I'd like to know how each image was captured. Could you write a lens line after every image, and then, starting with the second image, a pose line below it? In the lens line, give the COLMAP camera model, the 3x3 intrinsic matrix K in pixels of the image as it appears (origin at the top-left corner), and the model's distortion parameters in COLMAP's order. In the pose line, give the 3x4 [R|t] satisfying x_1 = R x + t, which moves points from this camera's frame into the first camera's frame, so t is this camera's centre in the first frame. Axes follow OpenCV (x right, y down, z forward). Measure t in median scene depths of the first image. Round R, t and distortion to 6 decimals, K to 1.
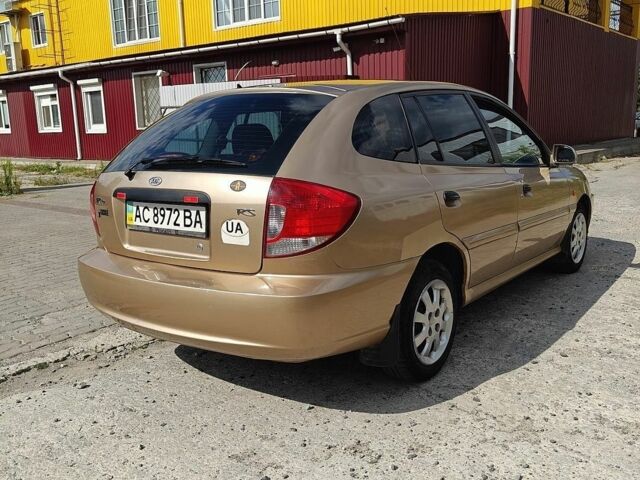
lens RADIAL K [[602.1, 0, 320.0], [0, 602.1, 240.0], [0, 0, 1]] dist [-0.001215, 0.006347]
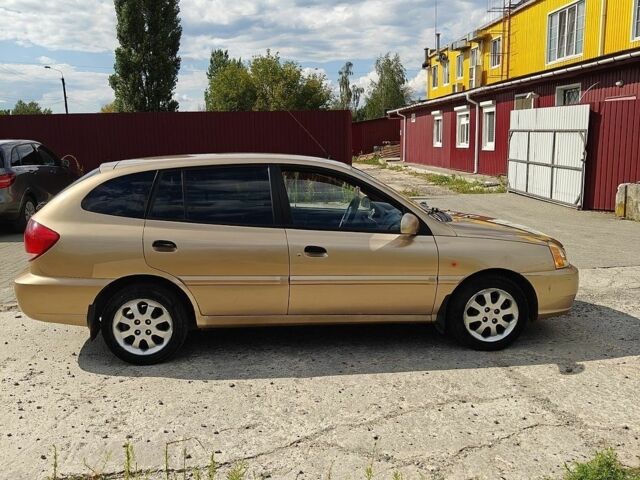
lens RADIAL K [[602.1, 0, 320.0], [0, 602.1, 240.0], [0, 0, 1]] dist [-0.001215, 0.006347]
pose [[0.672620, 0.137592, -0.727083, 0.241350], [-0.142776, 0.988230, 0.054930, -0.034336], [0.726083, 0.066864, 0.684348, 0.046855]]
